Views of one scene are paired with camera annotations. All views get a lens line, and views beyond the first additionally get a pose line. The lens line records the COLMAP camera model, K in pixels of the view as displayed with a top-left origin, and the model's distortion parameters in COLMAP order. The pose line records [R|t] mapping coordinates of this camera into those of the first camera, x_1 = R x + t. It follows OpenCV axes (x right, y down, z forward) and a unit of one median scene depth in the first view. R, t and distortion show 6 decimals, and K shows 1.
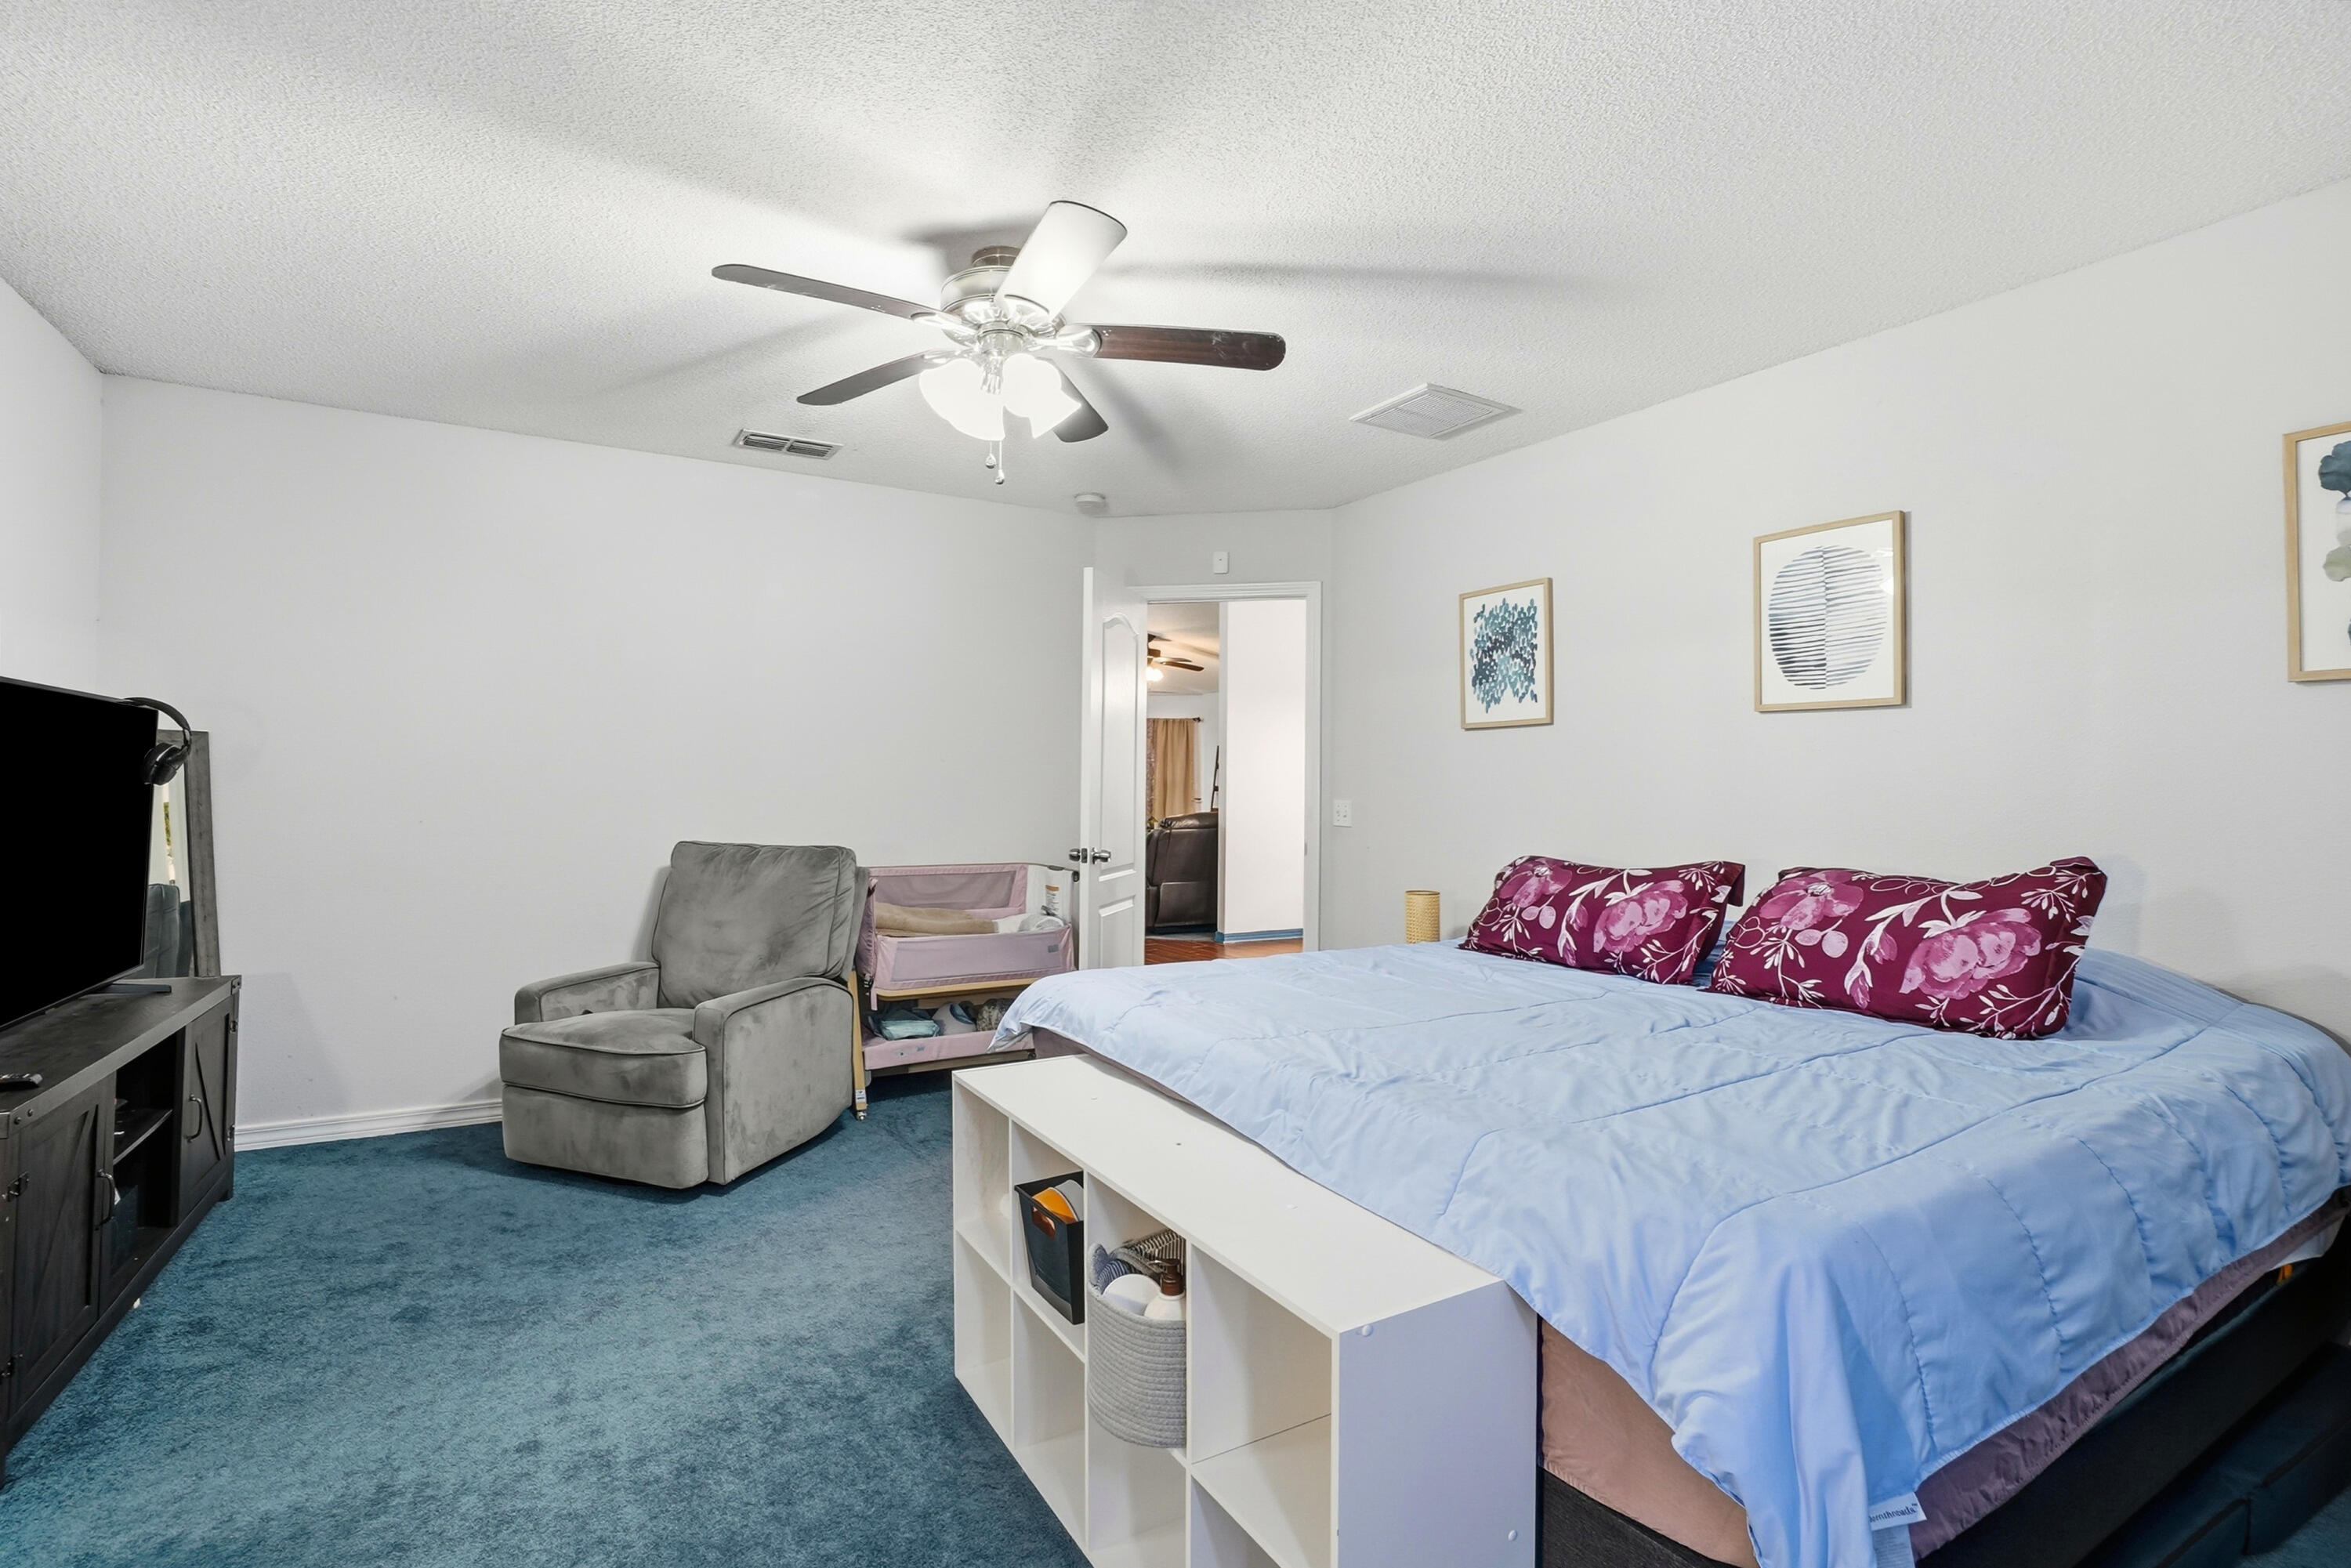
lens RADIAL K [[1065.0, 0, 1165.1], [0, 1065.0, 763.7], [0, 0, 1]] dist [-0.054307, 0.014741]
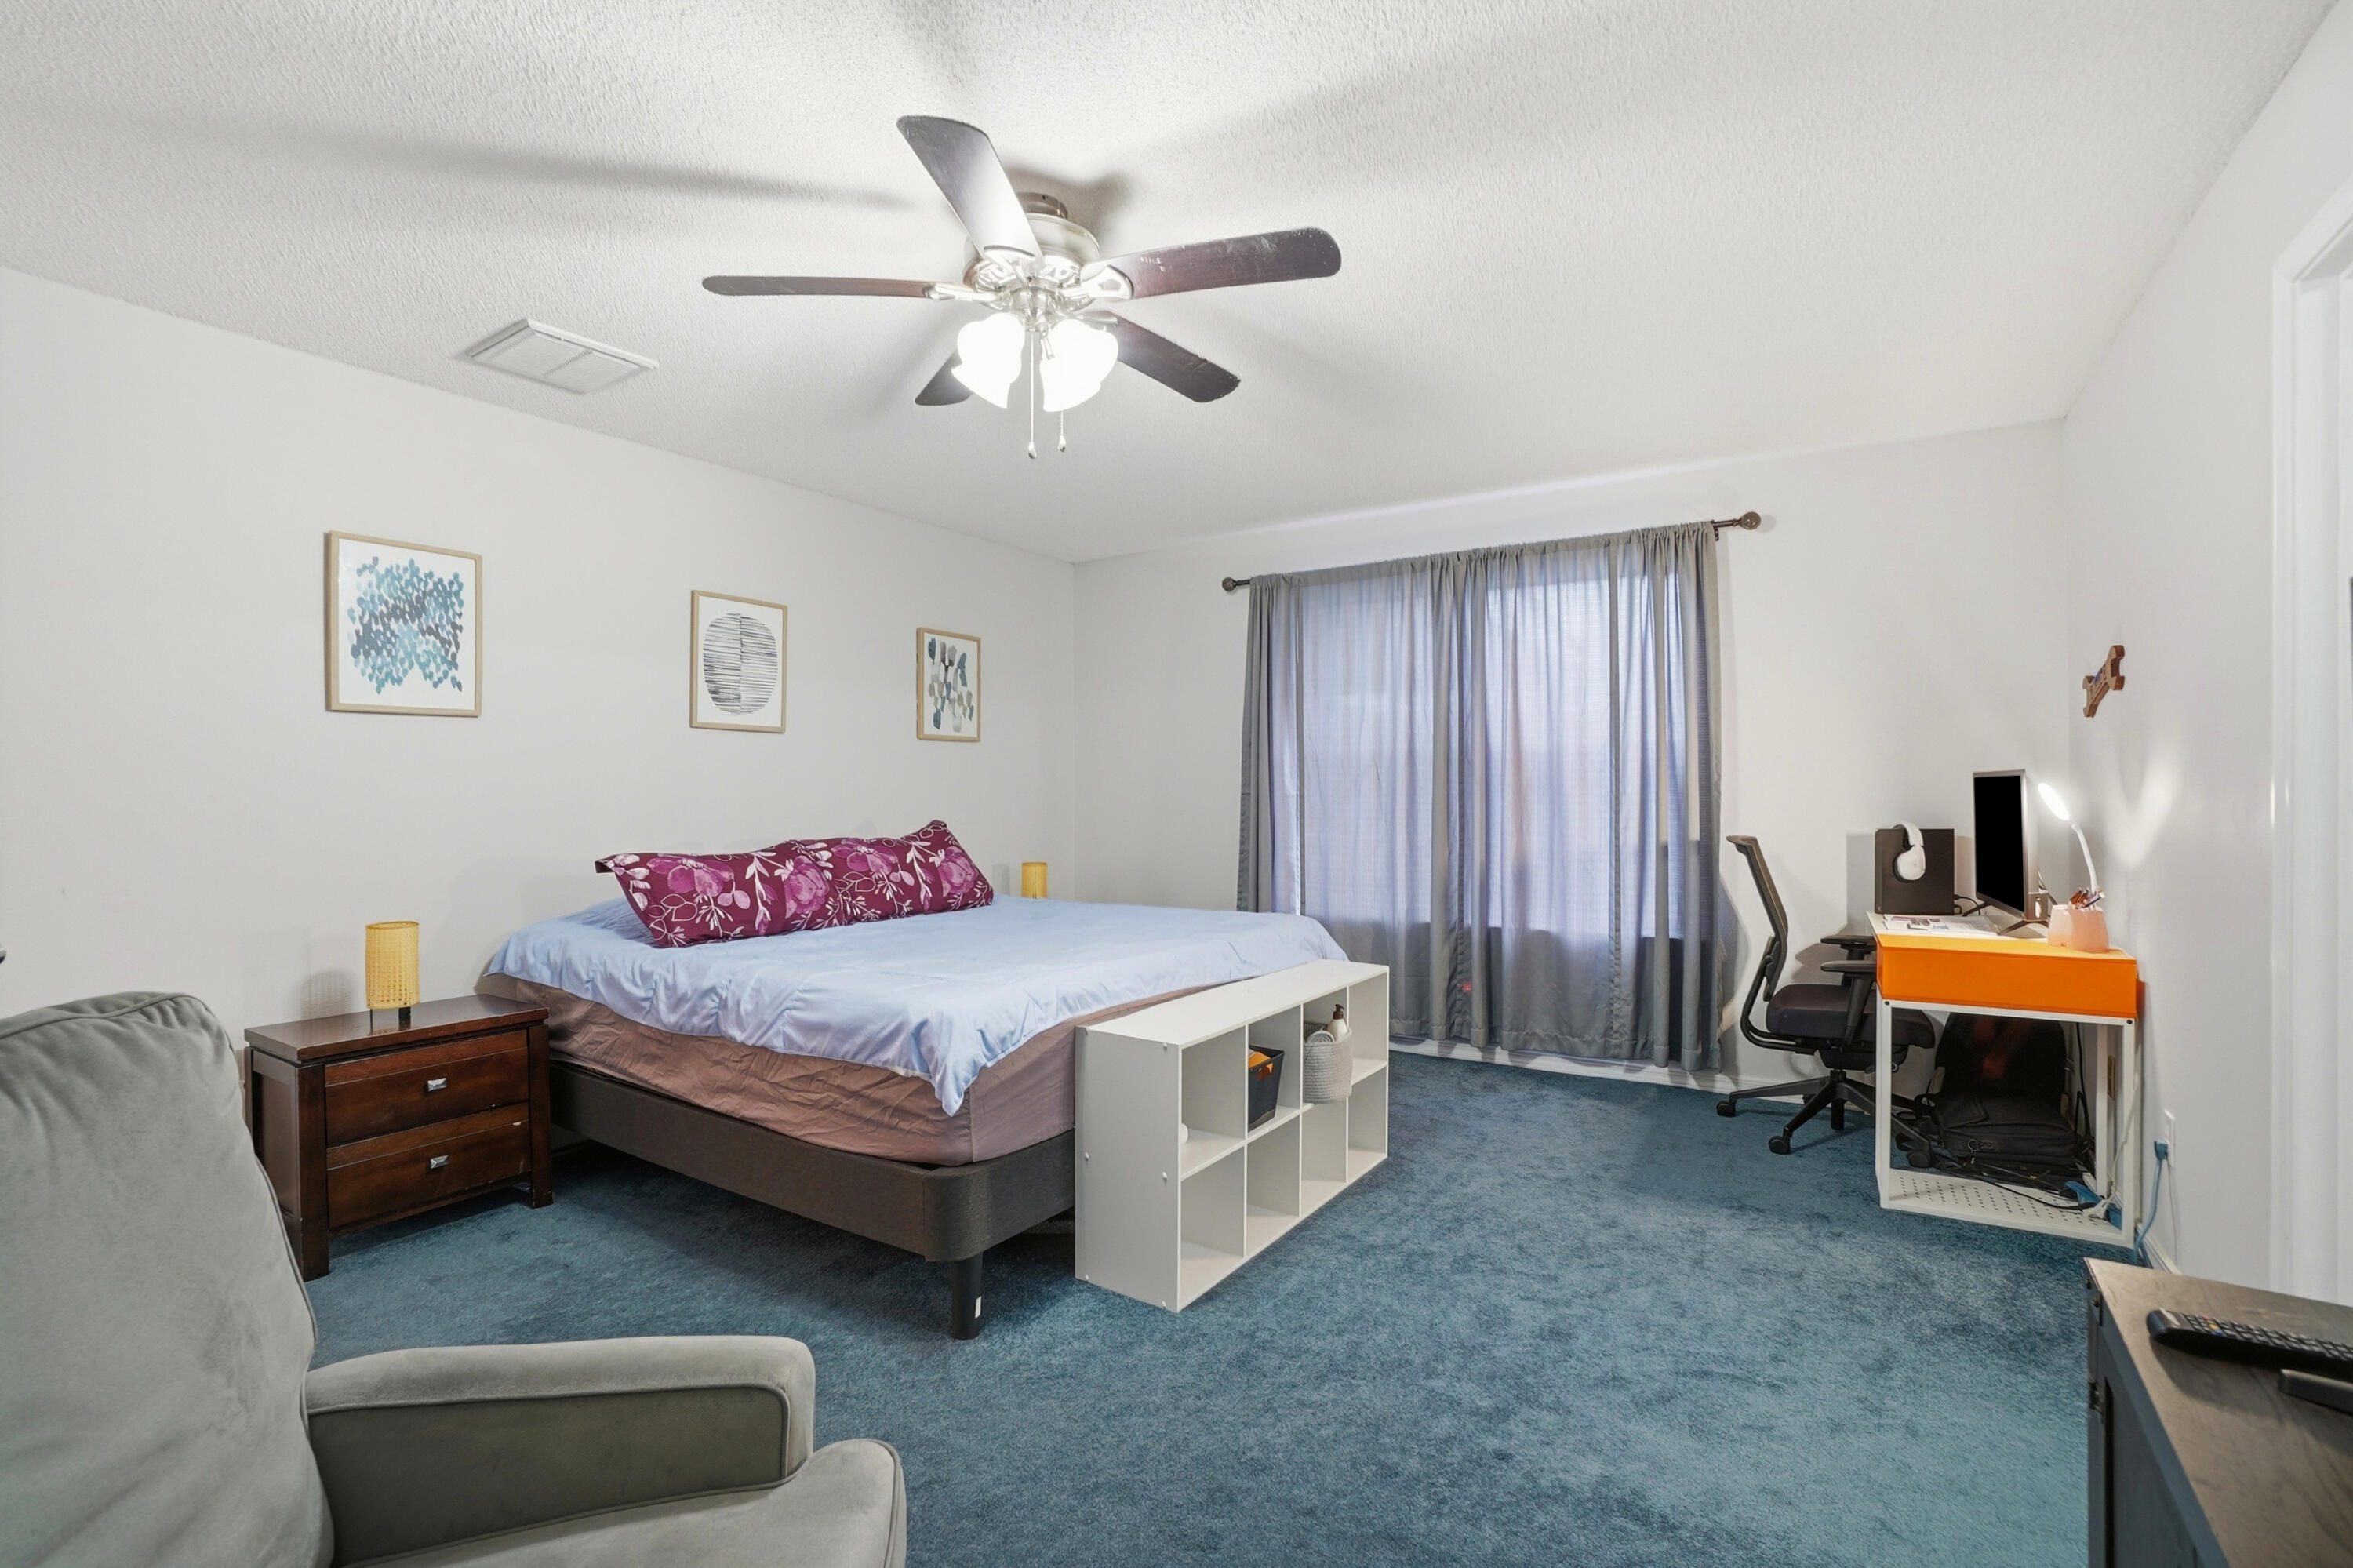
lens RADIAL K [[1066.0, 0, 1171.6], [0, 1066.0, 785.4], [0, 0, 1]] dist [-0.054307, 0.014741]
pose [[-0.424892, -0.011843, 0.905167, -0.697134], [-0.029189, 0.999574, -0.000623, 0.004542], [-0.904774, -0.026686, -0.425056, 0.831968]]
